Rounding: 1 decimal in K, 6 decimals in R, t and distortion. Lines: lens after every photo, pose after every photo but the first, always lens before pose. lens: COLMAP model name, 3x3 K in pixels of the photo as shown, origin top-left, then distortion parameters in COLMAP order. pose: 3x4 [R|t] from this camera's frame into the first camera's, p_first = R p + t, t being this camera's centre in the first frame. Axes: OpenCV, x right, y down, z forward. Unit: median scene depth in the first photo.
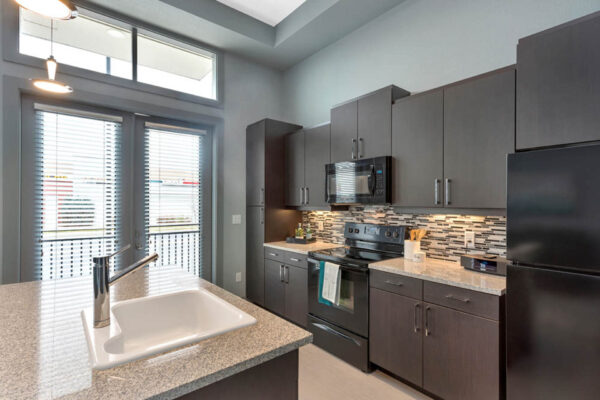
lens RADIAL K [[288.0, 0, 300.5], [0, 288.0, 201.5], [0, 0, 1]] dist [0.001515, 0.000466]
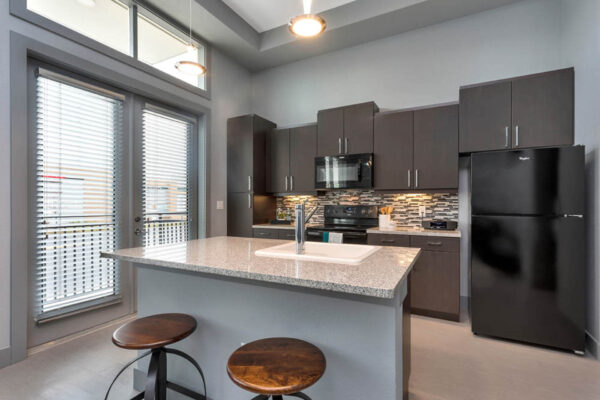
lens RADIAL K [[288.0, 0, 297.8], [0, 288.0, 202.7], [0, 0, 1]] dist [0.001515, 0.000466]
pose [[0.922785, -0.000355, 0.385316, -0.476344], [-0.000891, 0.999995, 0.003056, 0.064747], [-0.385315, -0.003163, 0.922780, -0.116795]]
